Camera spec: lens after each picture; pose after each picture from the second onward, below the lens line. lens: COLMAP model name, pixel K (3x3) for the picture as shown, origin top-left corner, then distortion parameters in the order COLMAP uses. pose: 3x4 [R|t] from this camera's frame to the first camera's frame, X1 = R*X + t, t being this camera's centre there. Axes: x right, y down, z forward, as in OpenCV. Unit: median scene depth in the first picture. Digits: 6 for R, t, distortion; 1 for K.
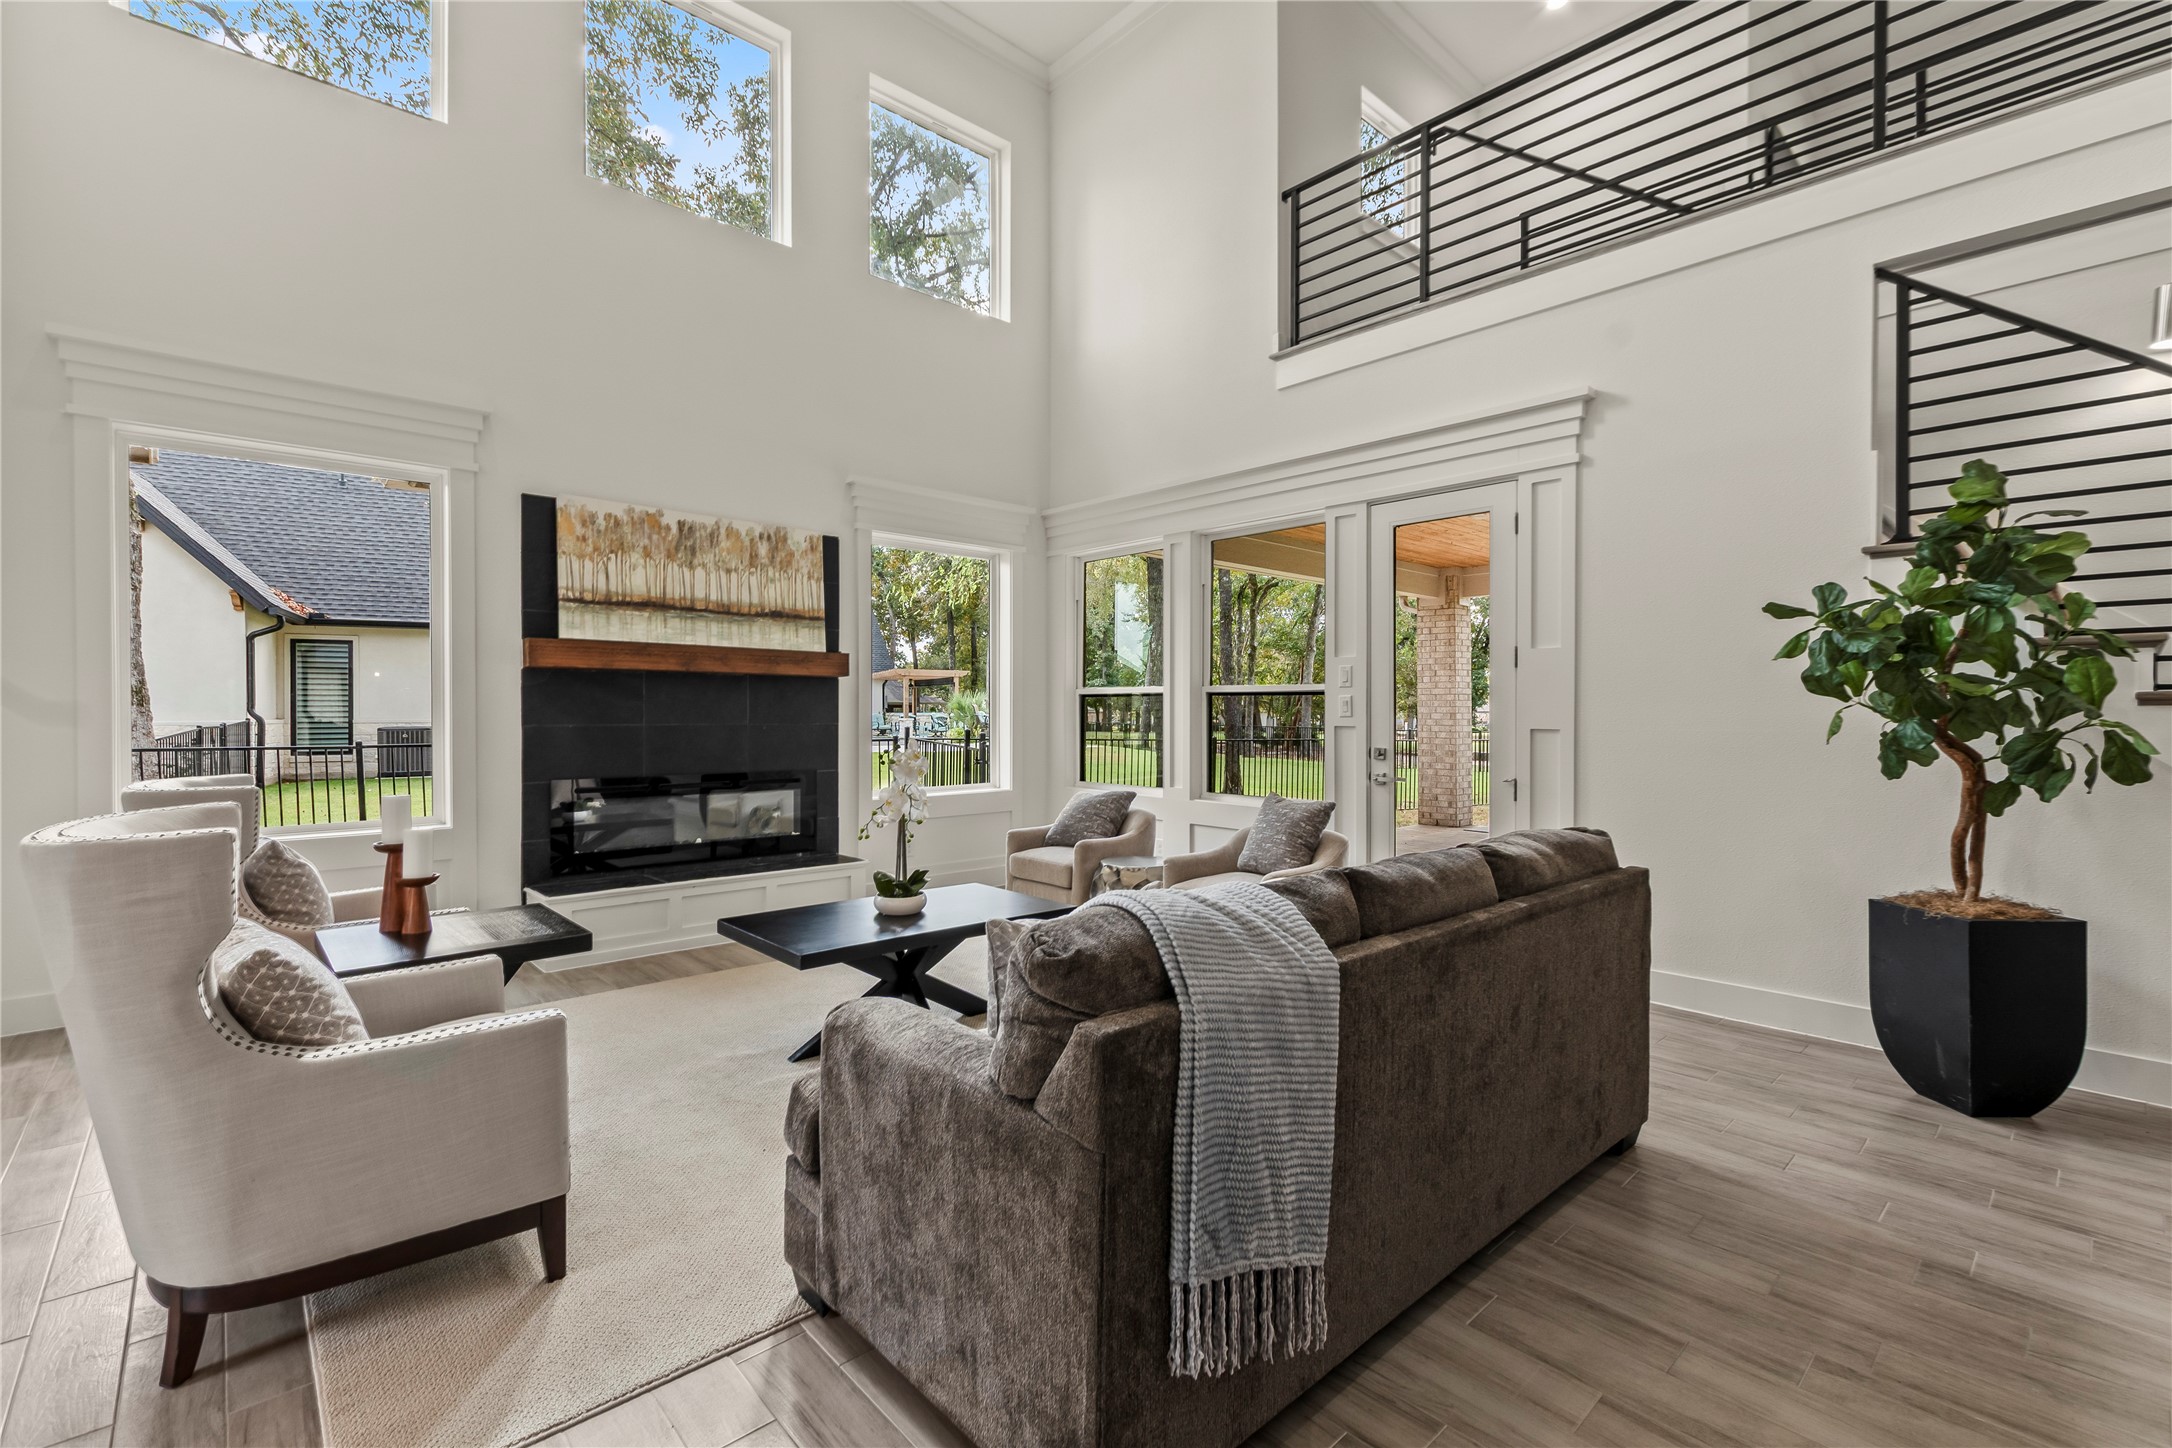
lens RADIAL K [[956.5, 0, 1066.5], [0, 956.5, 719.7], [0, 0, 1]] dist [0.001974, 0.000263]
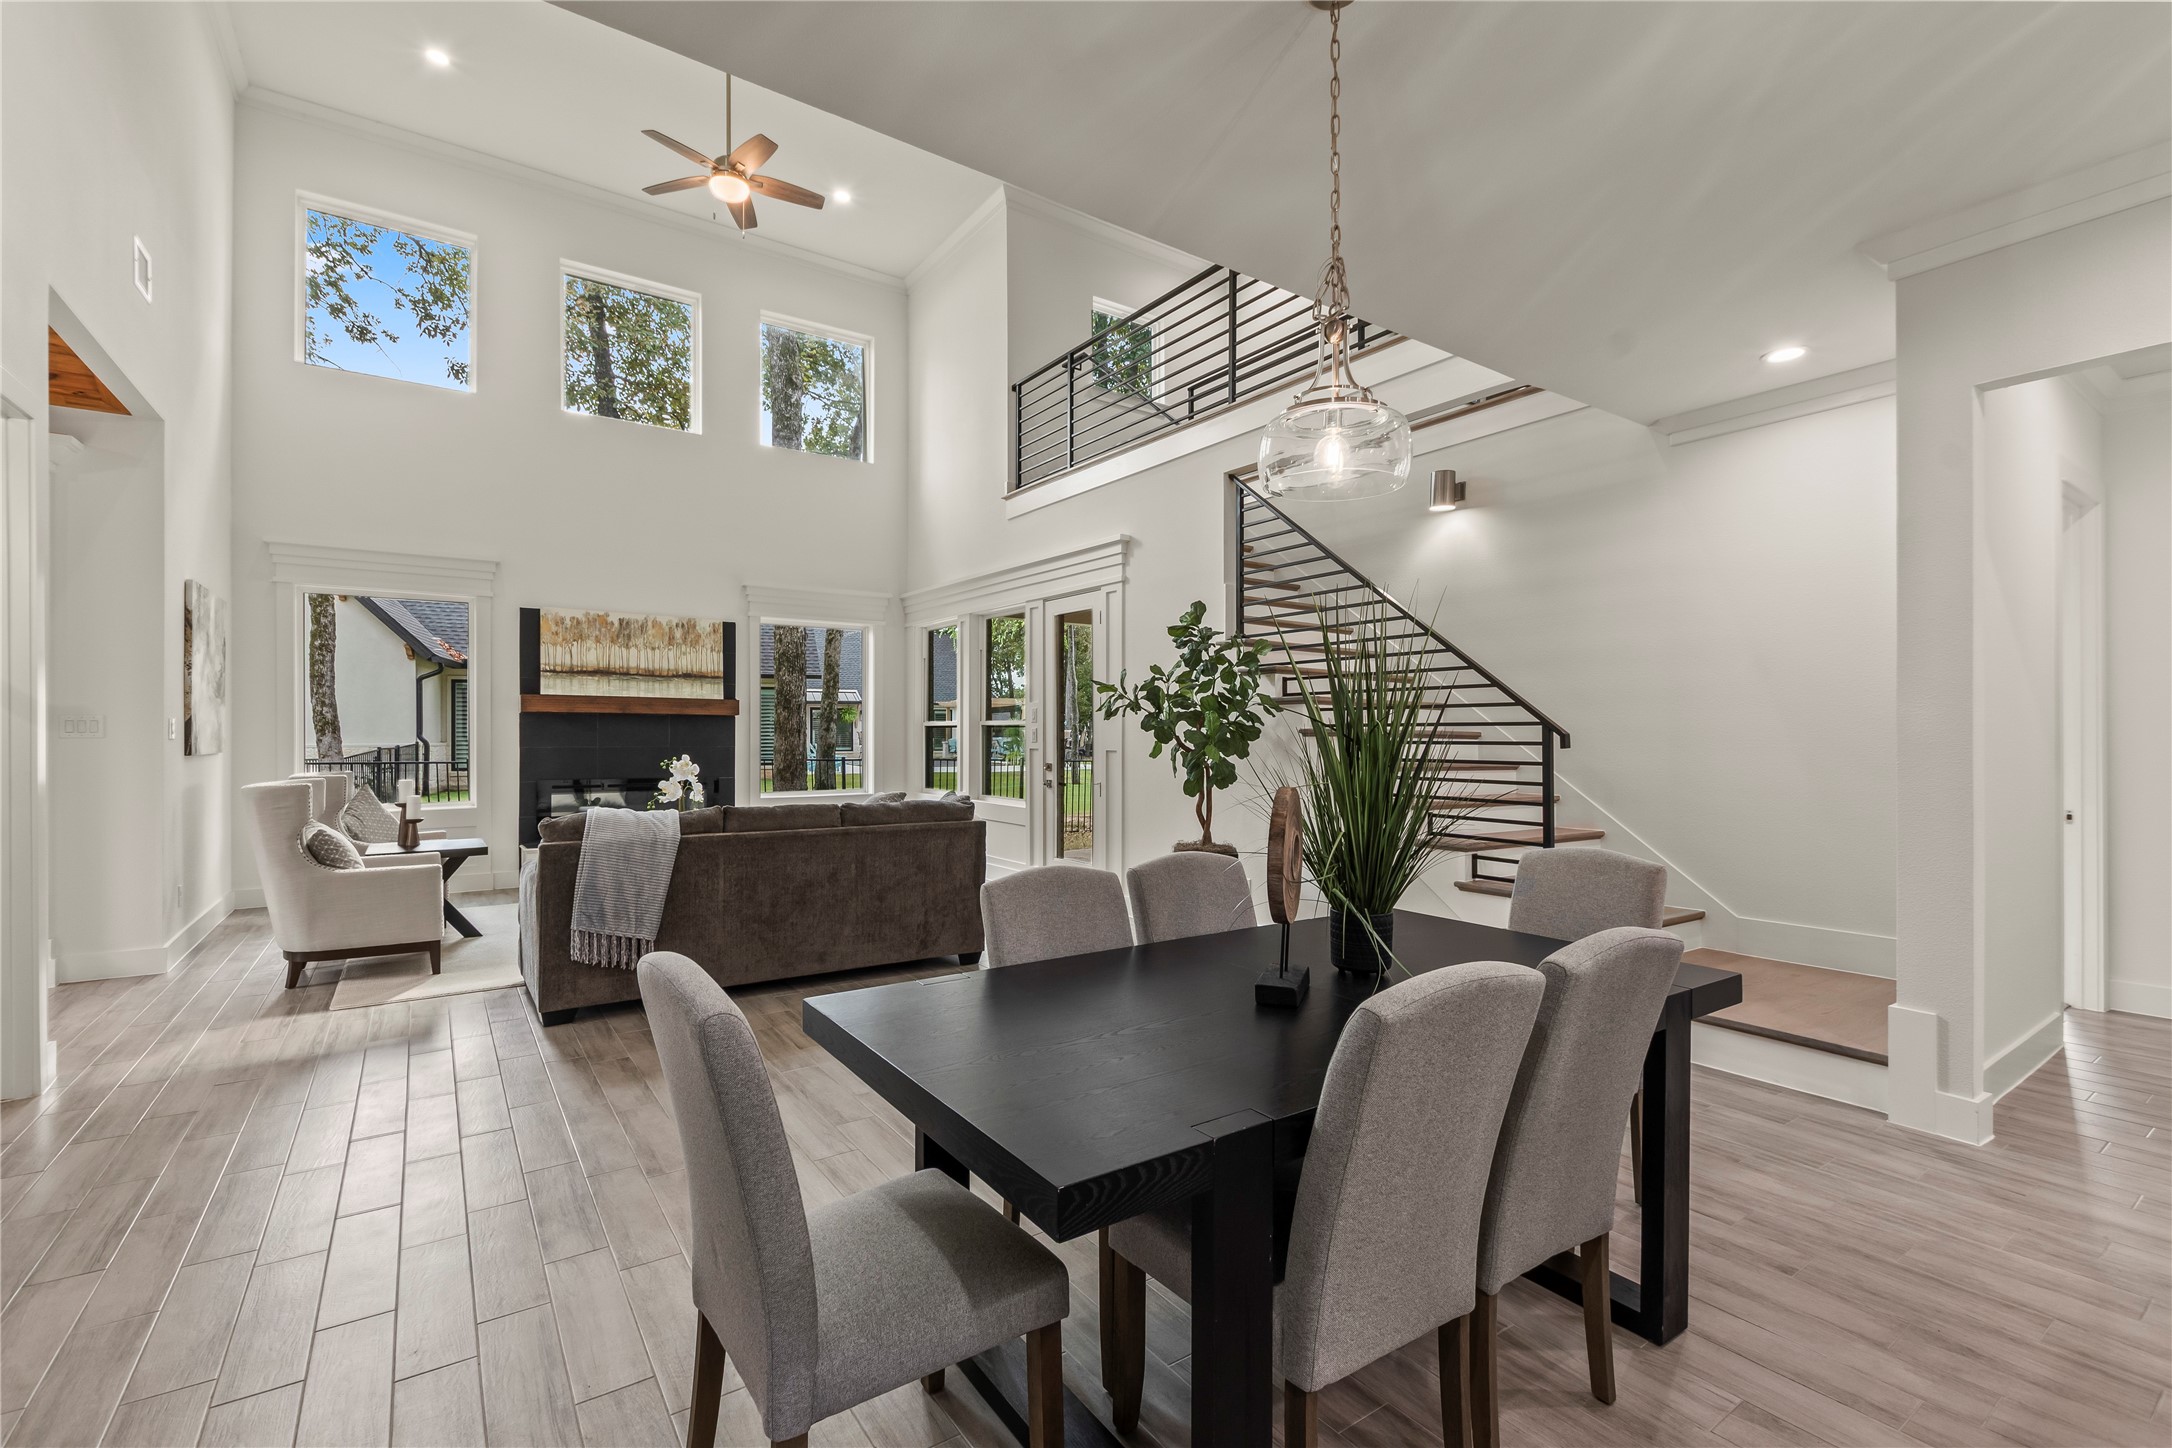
lens RADIAL K [[956.4, 0, 1078.0], [0, 956.4, 739.6], [0, 0, 1]] dist [0.002525, 0.000242]
pose [[0.991750, 0.000009, -0.128191, 0.568154], [-0.000380, 0.999996, -0.002868, -0.002254], [0.128190, 0.002893, 0.991745, -0.491638]]
